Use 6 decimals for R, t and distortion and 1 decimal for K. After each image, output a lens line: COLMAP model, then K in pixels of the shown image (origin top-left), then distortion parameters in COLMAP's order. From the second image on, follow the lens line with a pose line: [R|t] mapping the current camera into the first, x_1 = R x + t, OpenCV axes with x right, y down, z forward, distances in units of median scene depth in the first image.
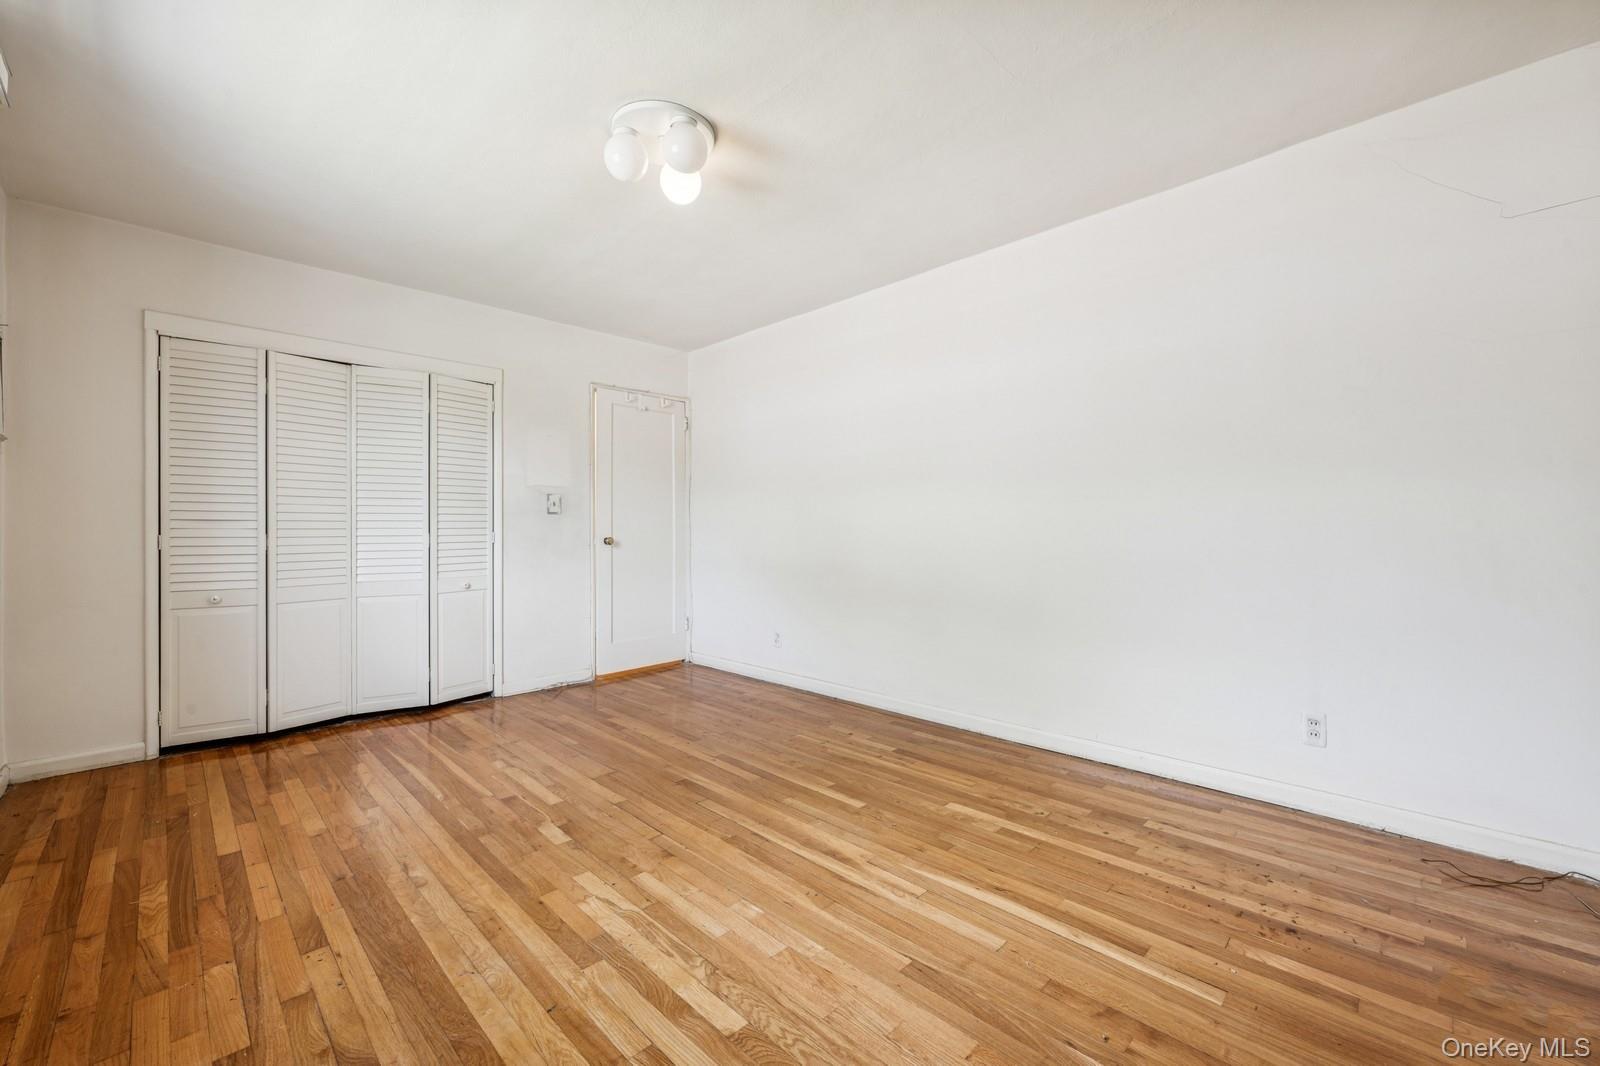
lens RADIAL K [[643.1, 0, 807.6], [0, 643.1, 528.2], [0, 0, 1]] dist [-0.001952, 0.000477]
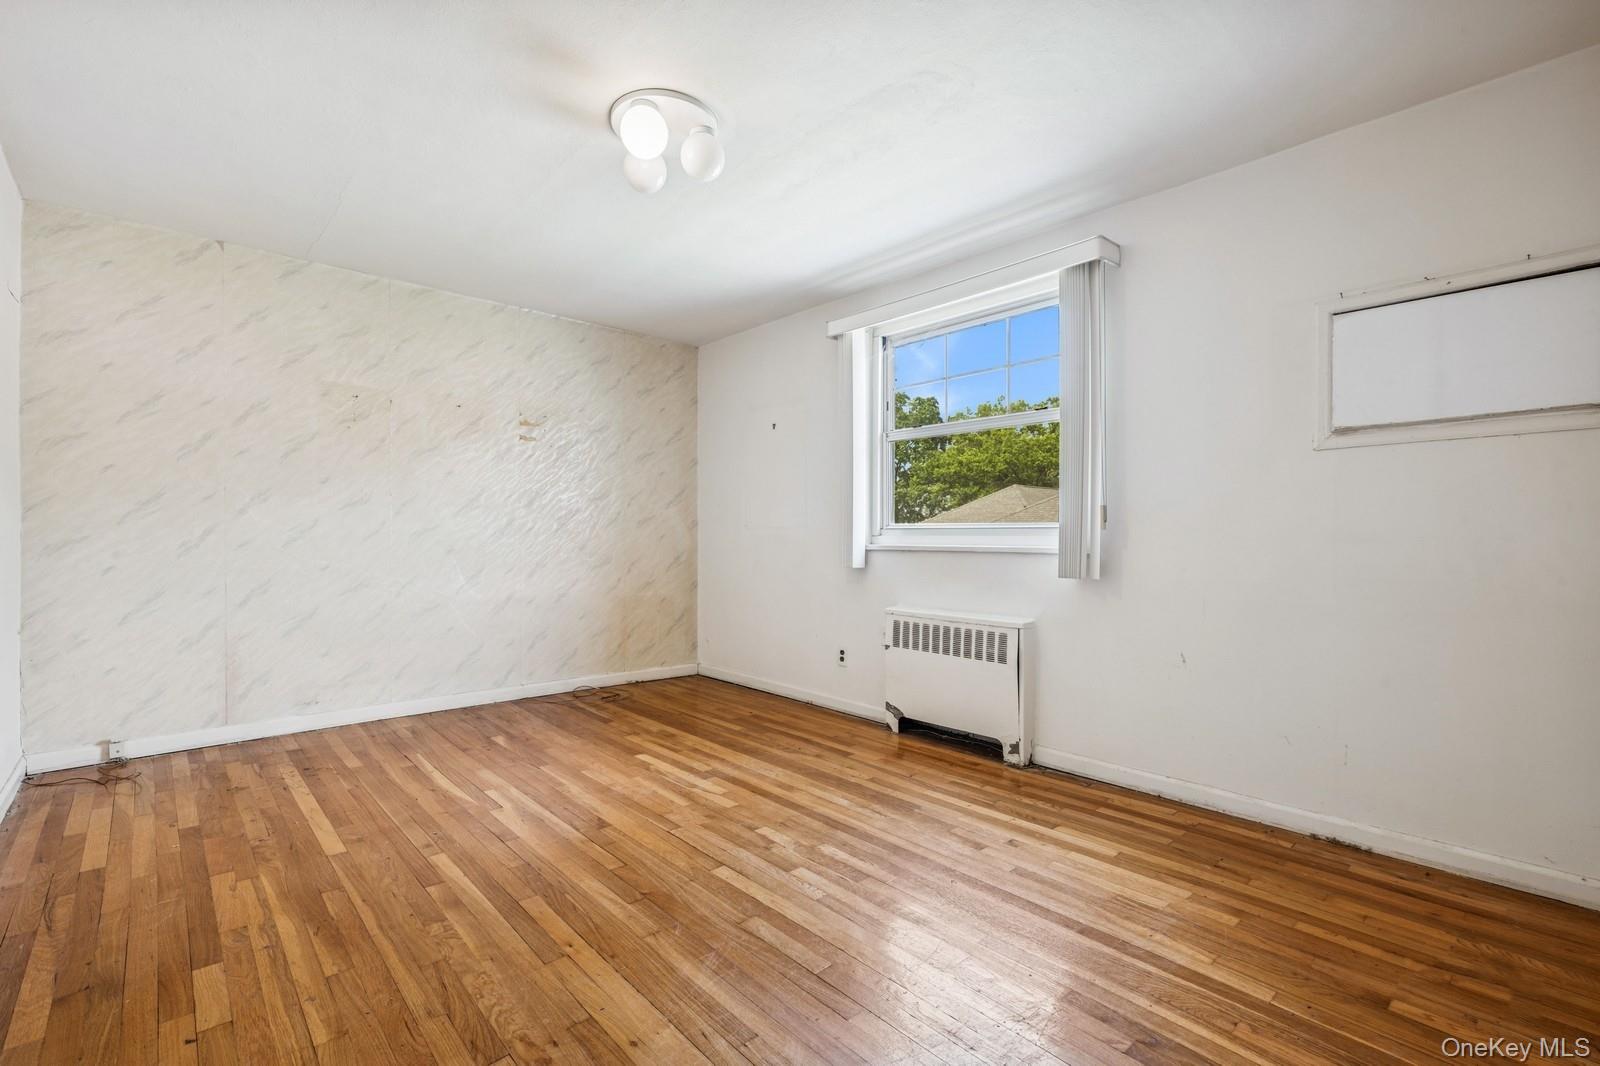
lens RADIAL K [[705.4, 0, 800.5], [0, 705.4, 541.2], [0, 0, 1]] dist [0.001524, -0.000224]
pose [[-0.998634, -0.002816, 0.052166, -0.420878], [-0.002825, 0.999996, -0.000099, 0.011043], [-0.052166, -0.000246, -0.998638, 1.805161]]
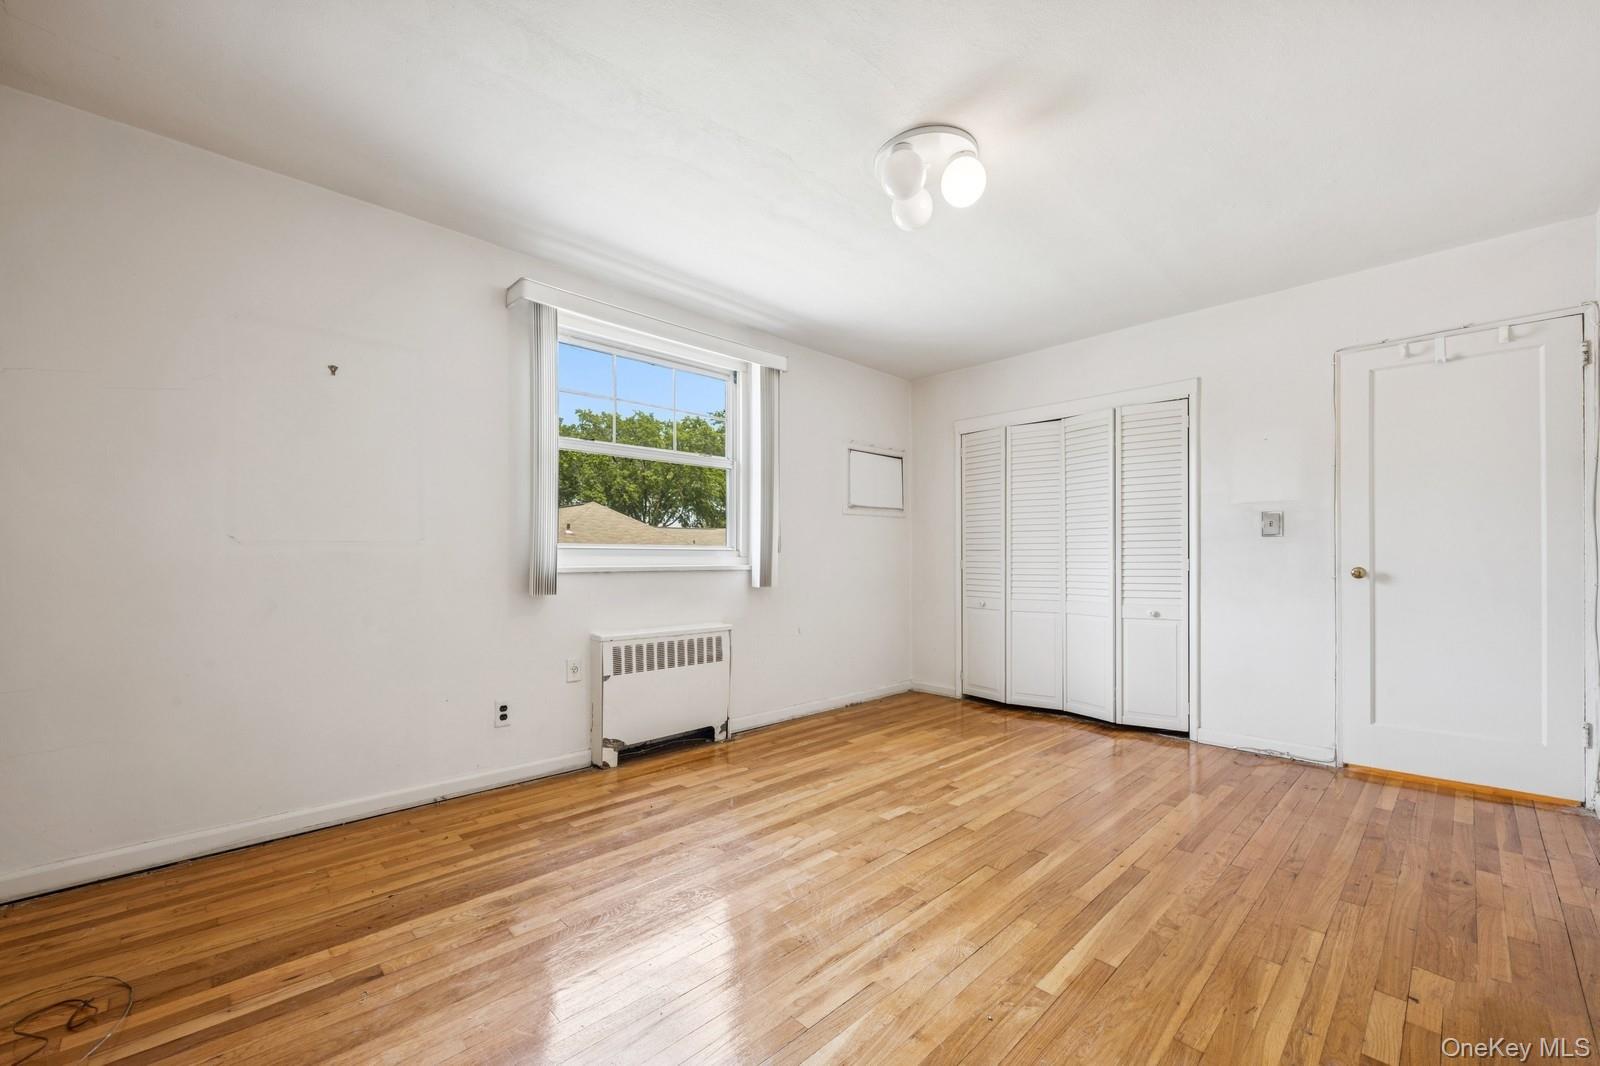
lens RADIAL K [[643.1, 0, 796.0], [0, 643.1, 554.9], [0, 0, 1]] dist [-0.001952, 0.000477]
pose [[-0.025955, -0.002365, -0.999660, 0.688913], [0.003792, 0.999990, -0.002464, 0.000429], [0.999656, -0.003854, -0.025946, 0.726802]]
